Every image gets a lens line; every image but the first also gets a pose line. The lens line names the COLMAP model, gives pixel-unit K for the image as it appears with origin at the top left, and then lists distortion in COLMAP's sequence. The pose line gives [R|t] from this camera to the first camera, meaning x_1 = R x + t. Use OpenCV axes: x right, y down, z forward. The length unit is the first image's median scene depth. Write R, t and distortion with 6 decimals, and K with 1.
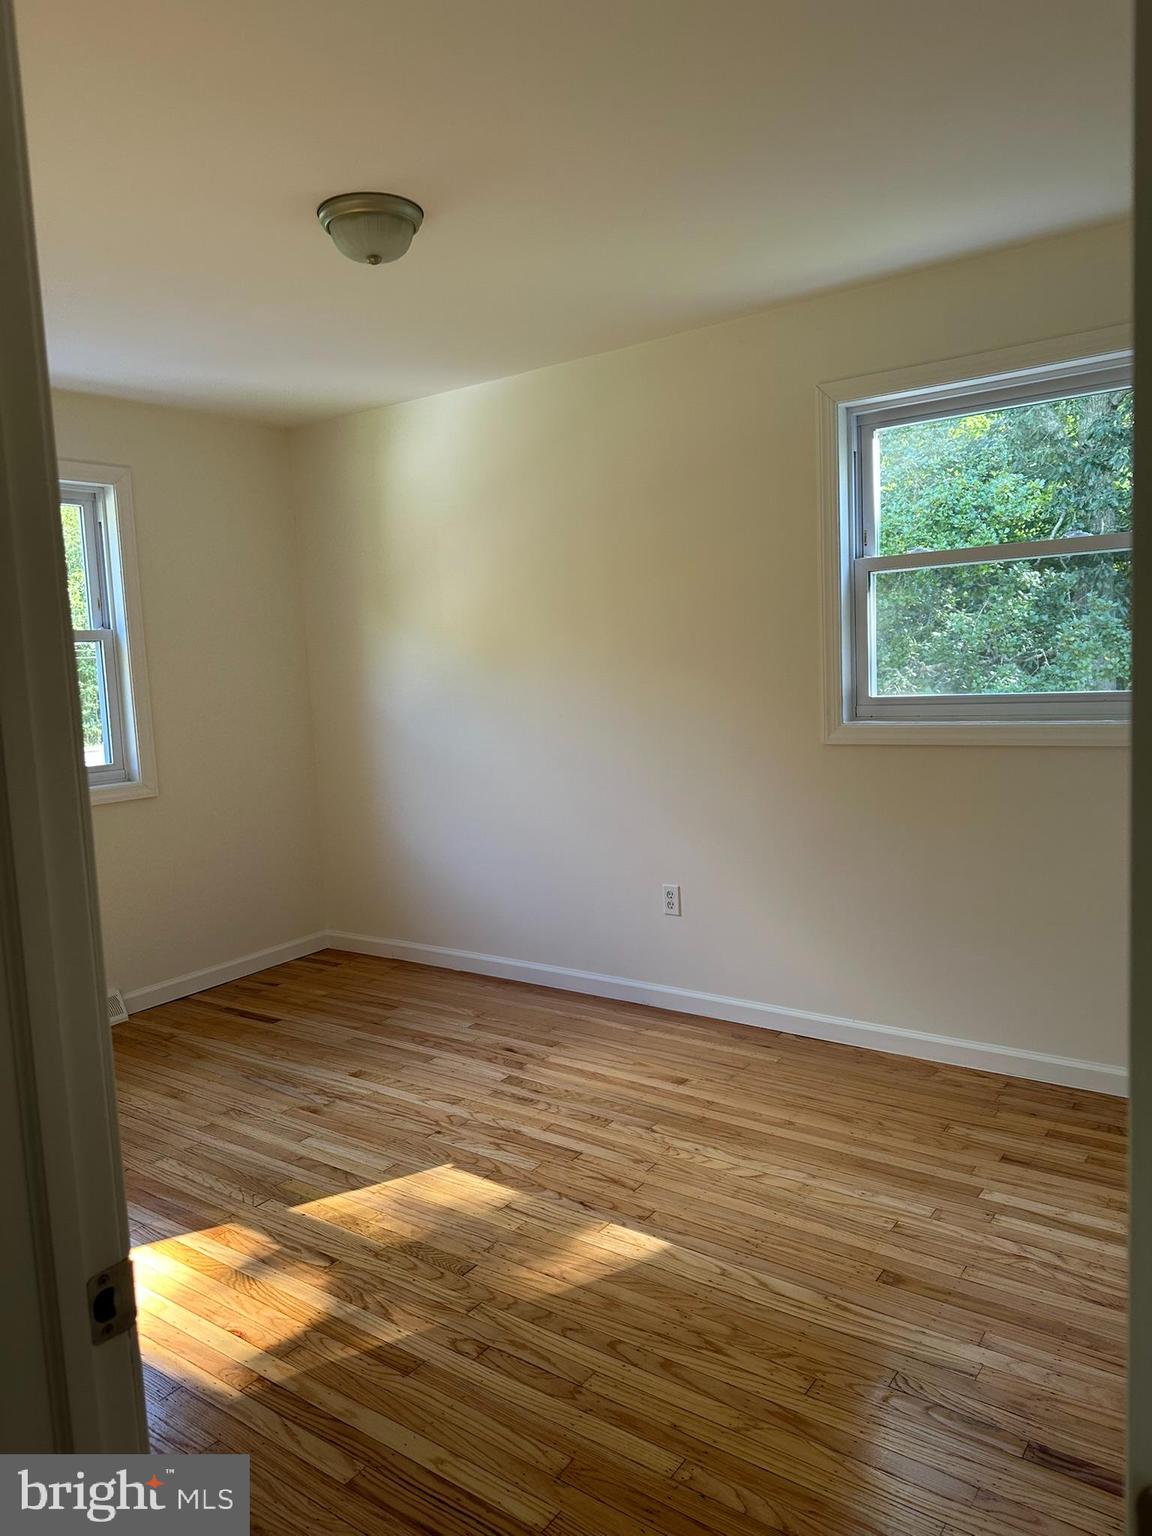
lens RADIAL K [[1081.5, 0, 569.4], [0, 1081.5, 765.7], [0, 0, 1]] dist [0.065474, -0.087147]
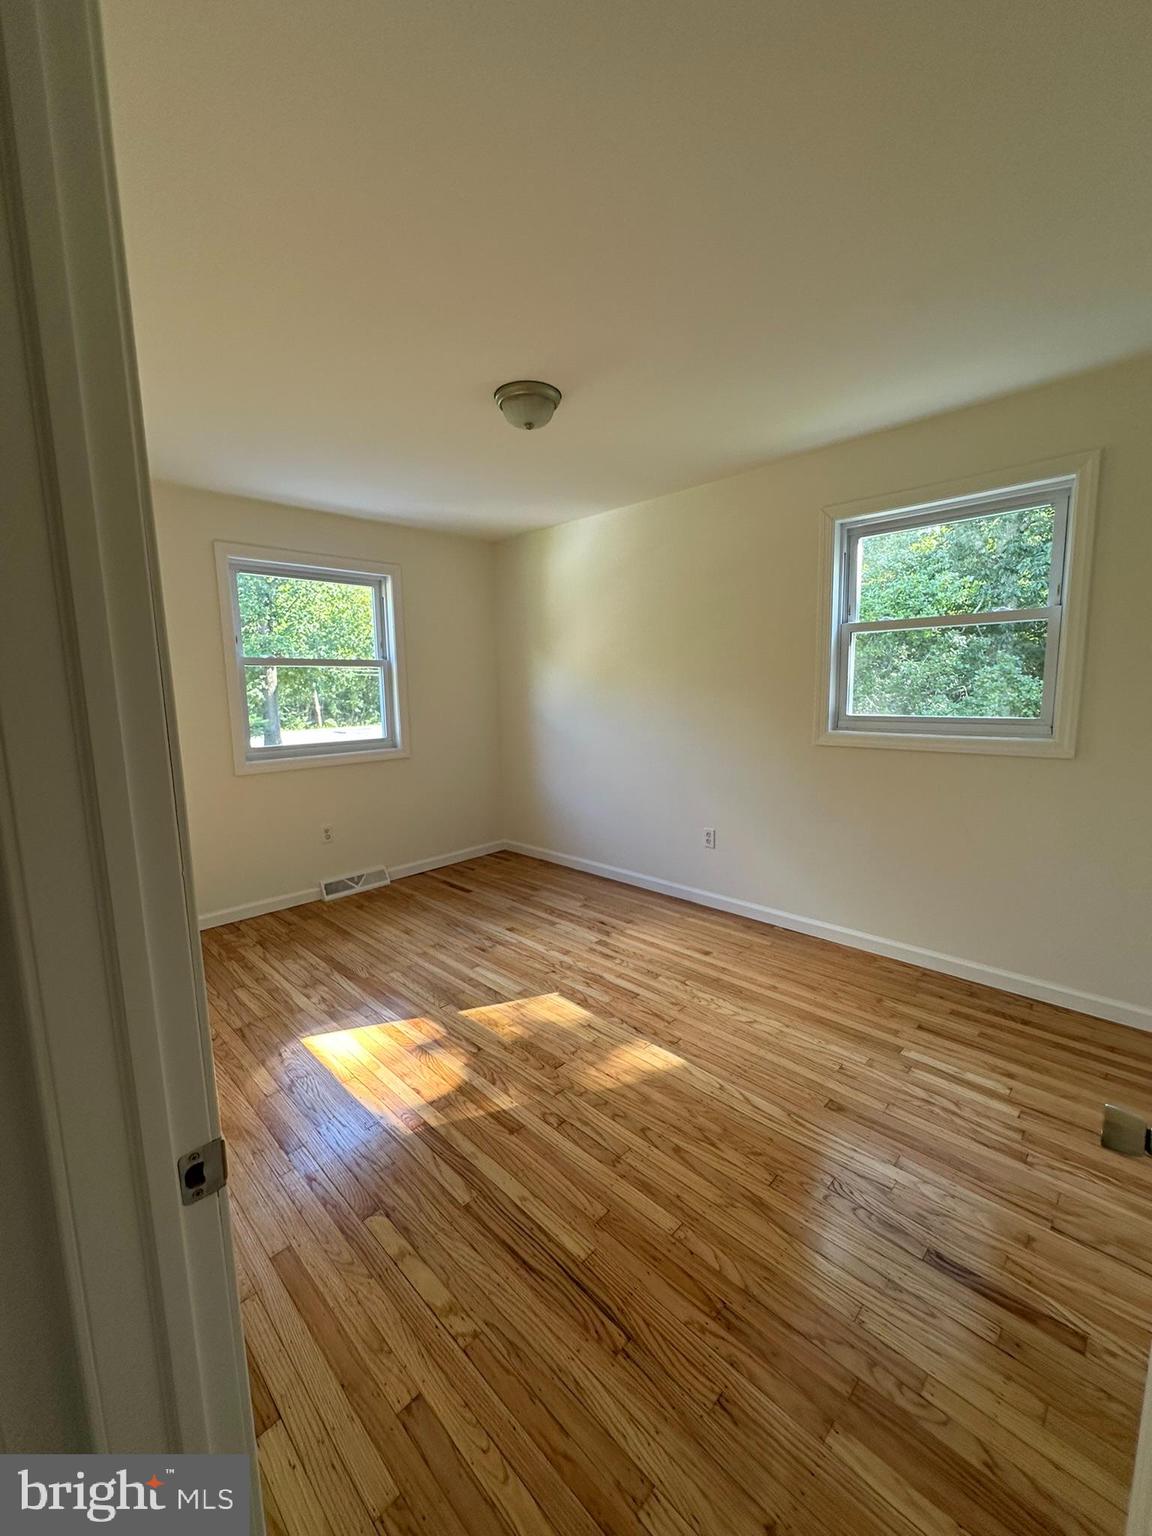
lens RADIAL K [[610.4, 0, 576.0], [0, 610.4, 768.0], [0, 0, 1]] dist [-0.004065, 0.000107]
pose [[0.988338, 0.048103, -0.144482, 0.031767], [-0.041868, 0.998069, 0.045893, -0.013696], [0.146410, -0.039309, 0.988443, 0.107379]]
